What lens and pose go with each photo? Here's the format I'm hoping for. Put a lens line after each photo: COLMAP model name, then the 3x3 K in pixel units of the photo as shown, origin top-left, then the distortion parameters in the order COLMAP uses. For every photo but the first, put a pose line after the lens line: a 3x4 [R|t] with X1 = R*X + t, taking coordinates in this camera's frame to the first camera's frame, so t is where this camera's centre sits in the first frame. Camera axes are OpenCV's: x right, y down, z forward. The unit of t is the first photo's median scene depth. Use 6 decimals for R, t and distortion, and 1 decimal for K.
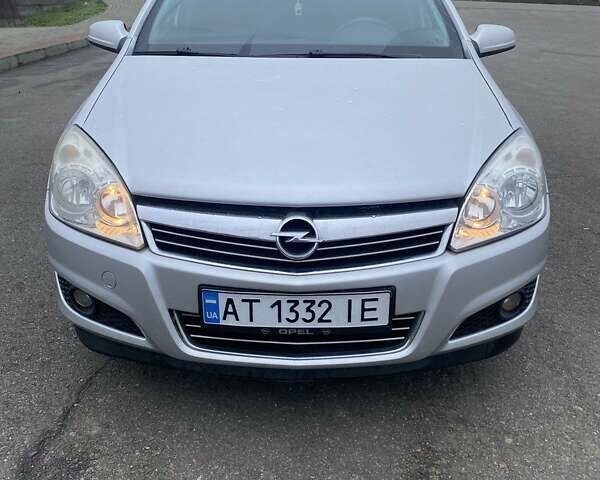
lens RADIAL K [[639.4, 0, 301.5], [0, 639.4, 231.4], [0, 0, 1]] dist [-0.027910, 0.003111]
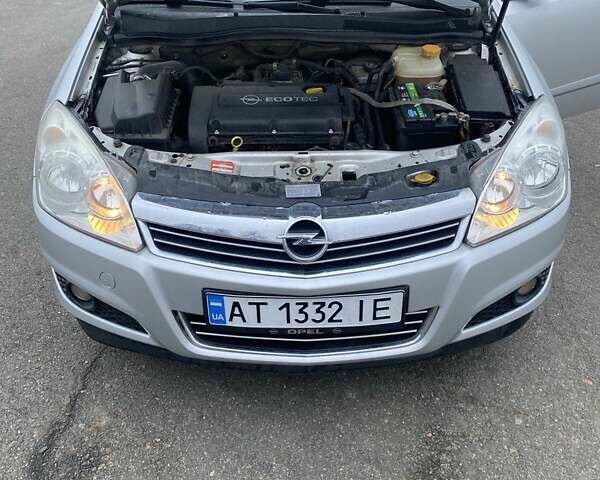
lens RADIAL K [[639.4, 0, 301.5], [0, 639.4, 231.4], [0, 0, 1]] dist [-0.027910, 0.003111]
pose [[0.999761, -0.020906, 0.006395, -0.016849], [0.019511, 0.985176, 0.170436, -0.149076], [-0.009864, -0.170270, 0.985348, 0.070756]]
